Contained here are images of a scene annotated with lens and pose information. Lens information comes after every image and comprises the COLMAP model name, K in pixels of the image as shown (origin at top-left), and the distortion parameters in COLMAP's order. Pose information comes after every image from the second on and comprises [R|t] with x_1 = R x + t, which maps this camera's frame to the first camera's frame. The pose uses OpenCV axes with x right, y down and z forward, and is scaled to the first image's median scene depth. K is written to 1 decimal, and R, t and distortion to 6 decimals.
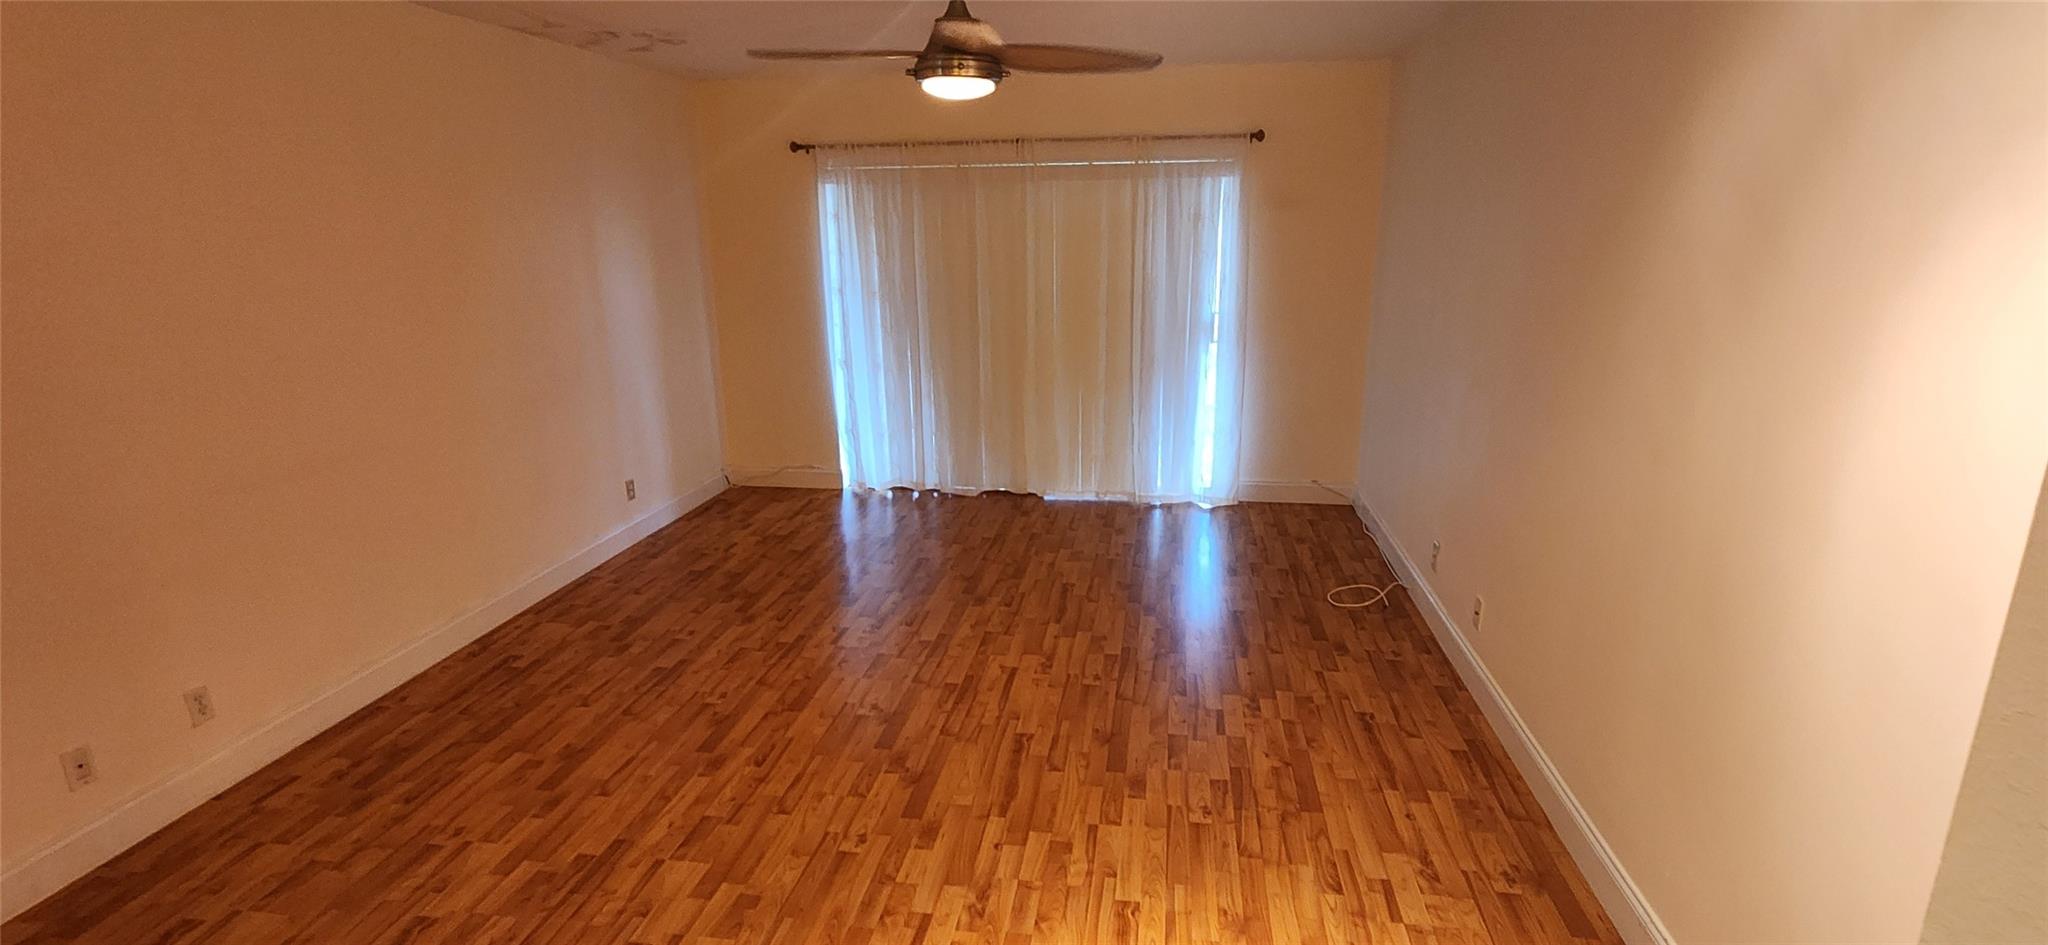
lens RADIAL K [[965.6, 0, 1023.1], [0, 965.6, 480.4], [0, 0, 1]] dist [0.004344, 0.000281]
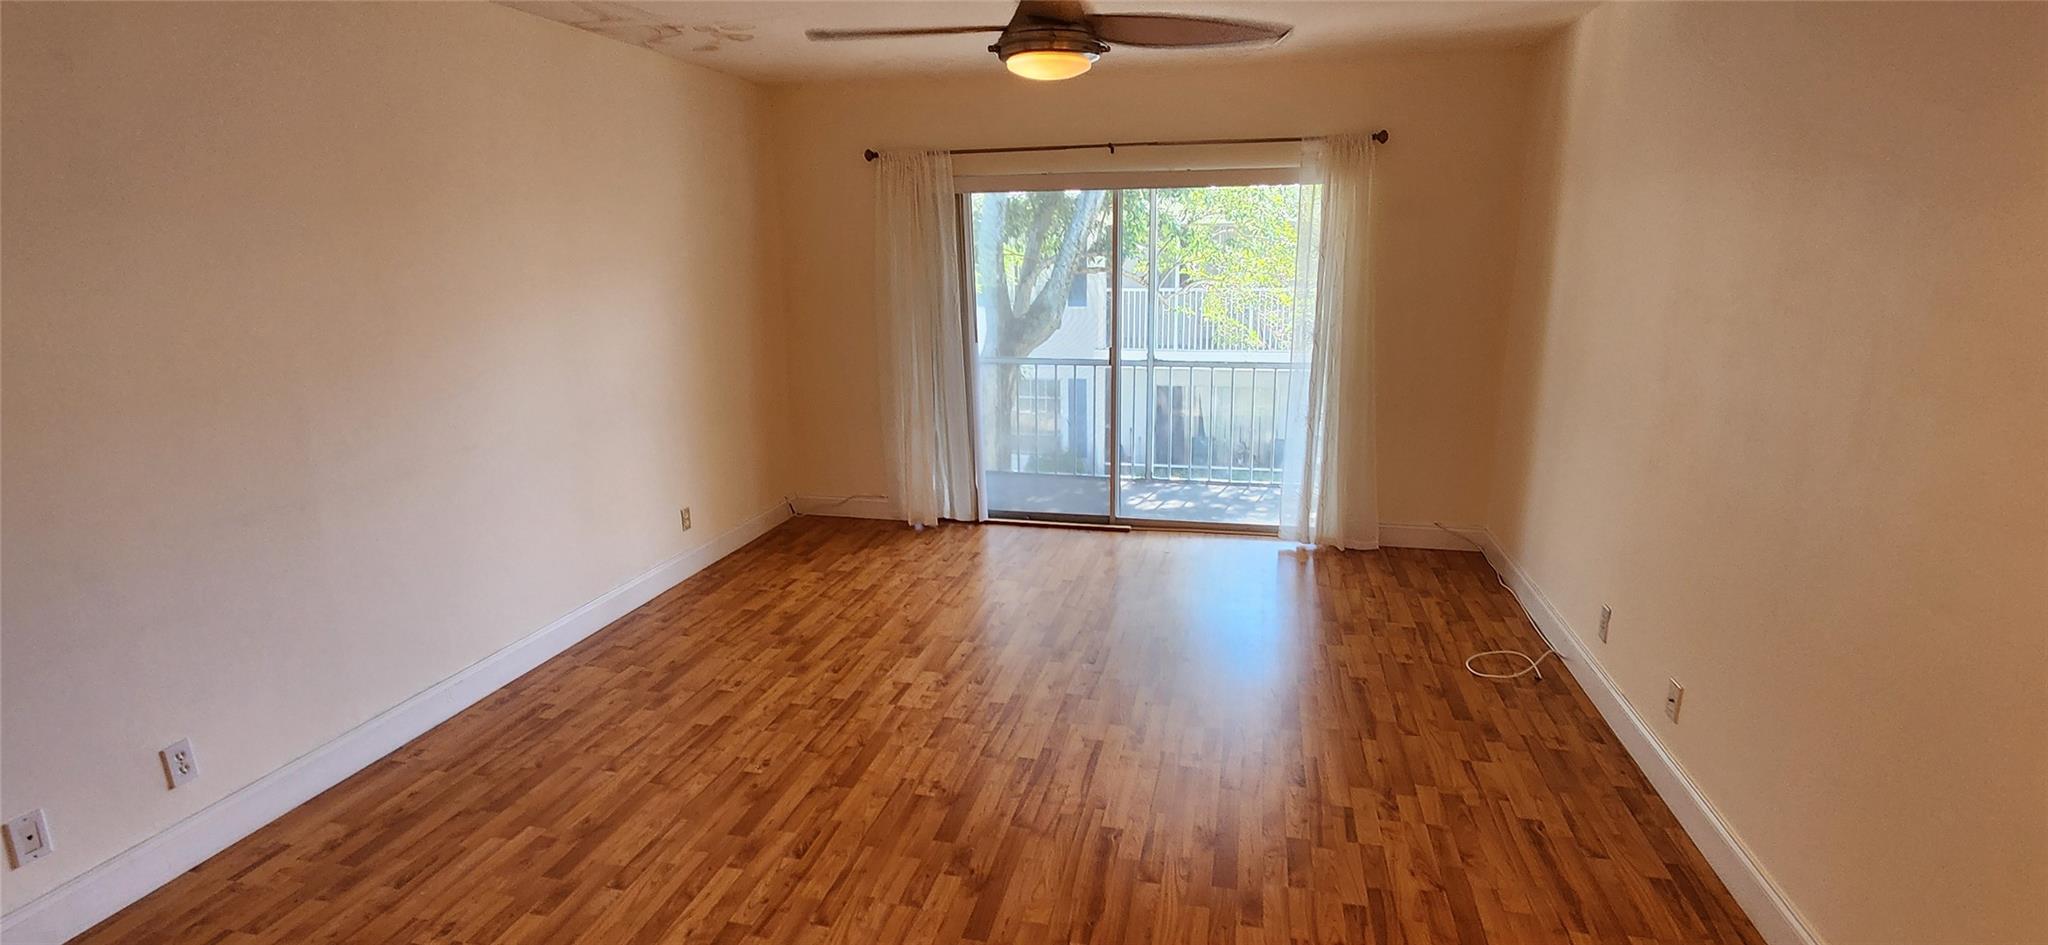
lens RADIAL K [[965.6, 0, 1027.6], [0, 965.6, 466.5], [0, 0, 1]] dist [0.004344, 0.000281]
pose [[0.997006, 0.016806, -0.075476, -0.013294], [-0.019736, 0.999074, -0.038241, -0.018023], [0.074763, 0.039616, 0.996414, 0.143399]]
